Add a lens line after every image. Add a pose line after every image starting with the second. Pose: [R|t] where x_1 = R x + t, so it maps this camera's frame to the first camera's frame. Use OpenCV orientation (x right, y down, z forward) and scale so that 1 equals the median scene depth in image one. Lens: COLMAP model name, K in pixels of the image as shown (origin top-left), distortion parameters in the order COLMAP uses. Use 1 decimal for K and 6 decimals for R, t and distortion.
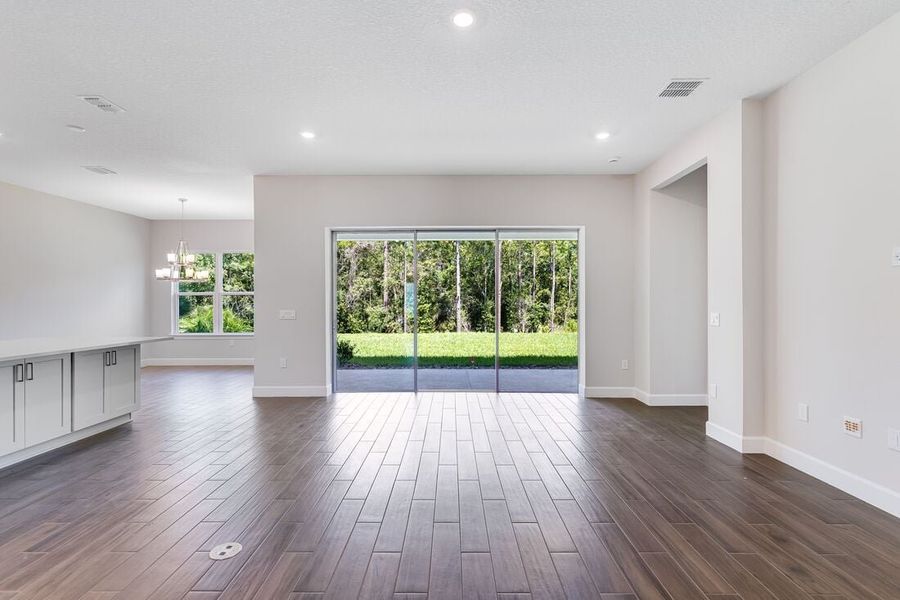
lens RADIAL K [[429.4, 0, 448.1], [0, 429.4, 305.1], [0, 0, 1]] dist [0.001145, 0.001238]
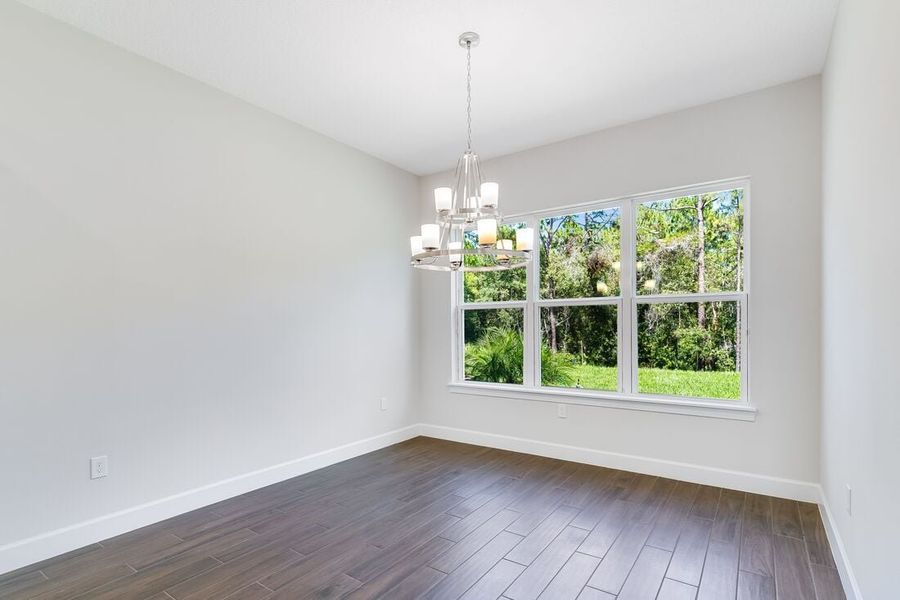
lens RADIAL K [[442.0, 0, 439.4], [0, 442.0, 326.4], [0, 0, 1]] dist [-0.001231, -0.000178]
pose [[0.814246, -0.004924, -0.580499, -0.343800], [0.004872, 0.999987, -0.001649, -0.000938], [0.580500, -0.001485, 0.814259, 0.554087]]
